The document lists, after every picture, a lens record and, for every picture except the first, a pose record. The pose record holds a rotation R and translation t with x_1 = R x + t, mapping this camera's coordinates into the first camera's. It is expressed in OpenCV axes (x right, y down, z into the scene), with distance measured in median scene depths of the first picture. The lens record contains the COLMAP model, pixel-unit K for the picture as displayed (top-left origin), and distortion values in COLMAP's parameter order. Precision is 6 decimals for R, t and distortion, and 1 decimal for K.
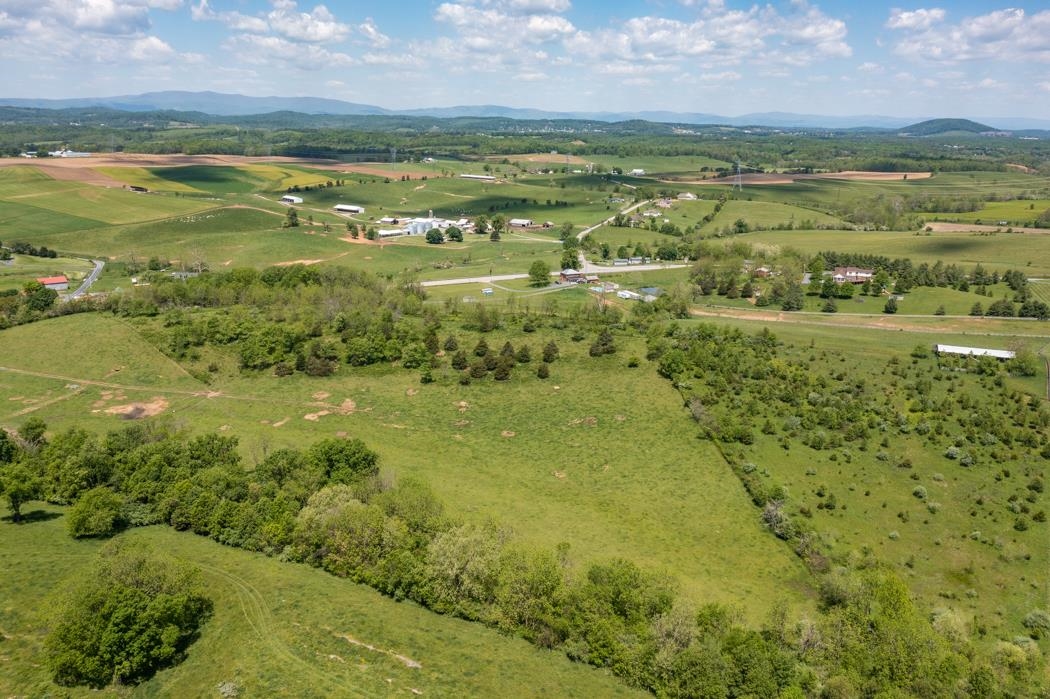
lens RADIAL K [[828.2, 0, 525.0], [0, 828.2, 349.5], [0, 0, 1]] dist [-0.010694, 0.004004]
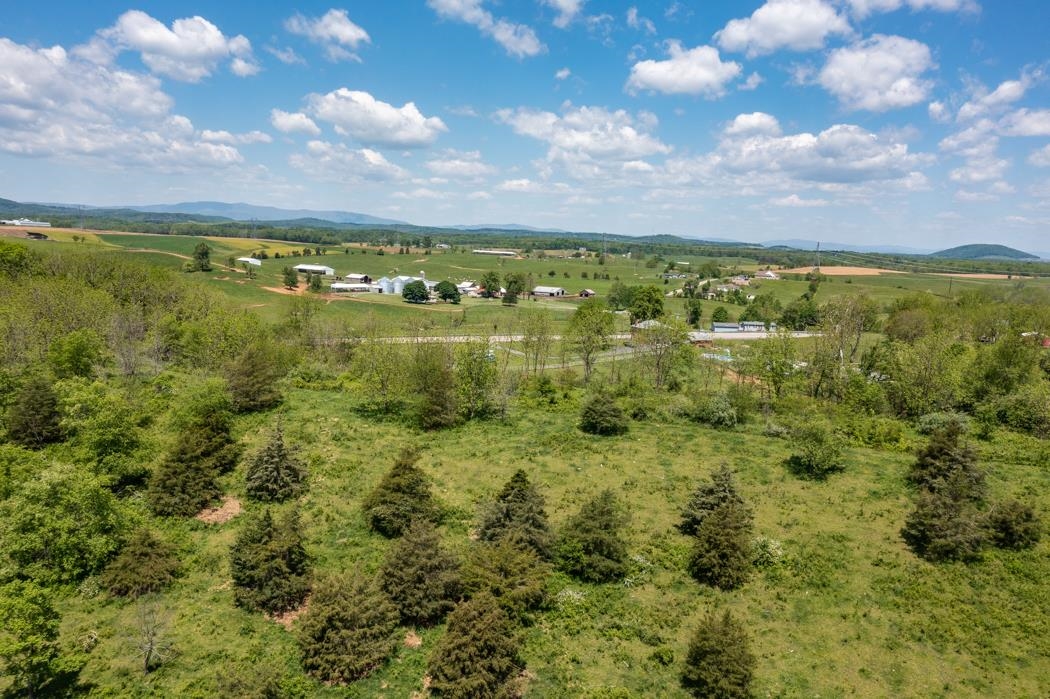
lens RADIAL K [[828.2, 0, 525.0], [0, 828.2, 349.5], [0, 0, 1]] dist [-0.010694, 0.004004]
pose [[0.999171, 0.032849, -0.024041, -0.014115], [-0.035900, 0.989498, -0.140020, -0.010110], [0.019189, 0.140767, 0.989857, 0.730411]]
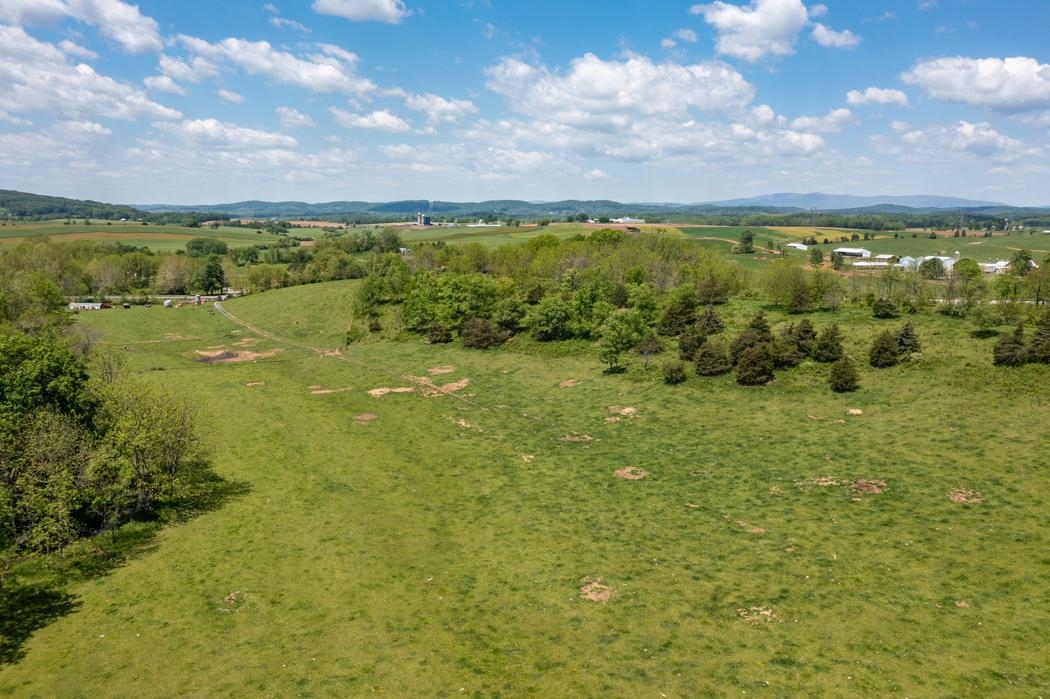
lens RADIAL K [[828.2, 0, 525.0], [0, 828.2, 349.5], [0, 0, 1]] dist [-0.010694, 0.004004]
pose [[0.771468, 0.087105, -0.630278, 0.144520], [-0.160826, 0.985114, -0.060709, 0.057537], [0.615607, 0.148201, 0.773992, 0.501843]]
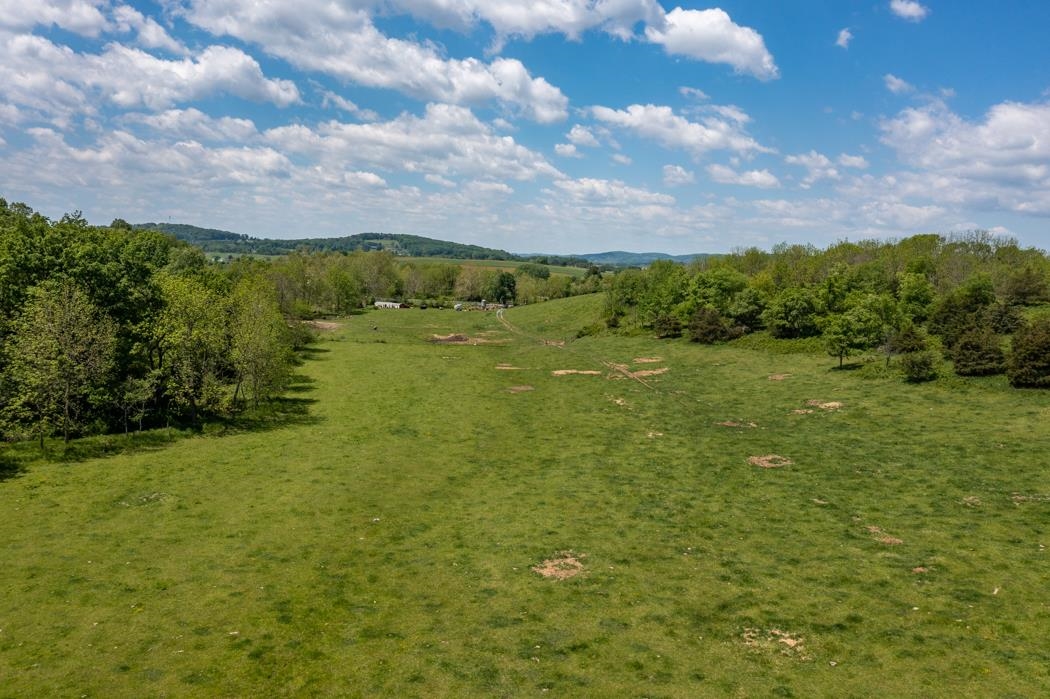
lens RADIAL K [[828.2, 0, 525.0], [0, 828.2, 349.5], [0, 0, 1]] dist [-0.010694, 0.004004]
pose [[0.437097, 0.087641, -0.895134, 0.150849], [-0.261149, 0.964732, -0.033064, 0.073978], [0.860667, 0.248215, 0.444569, 0.614055]]
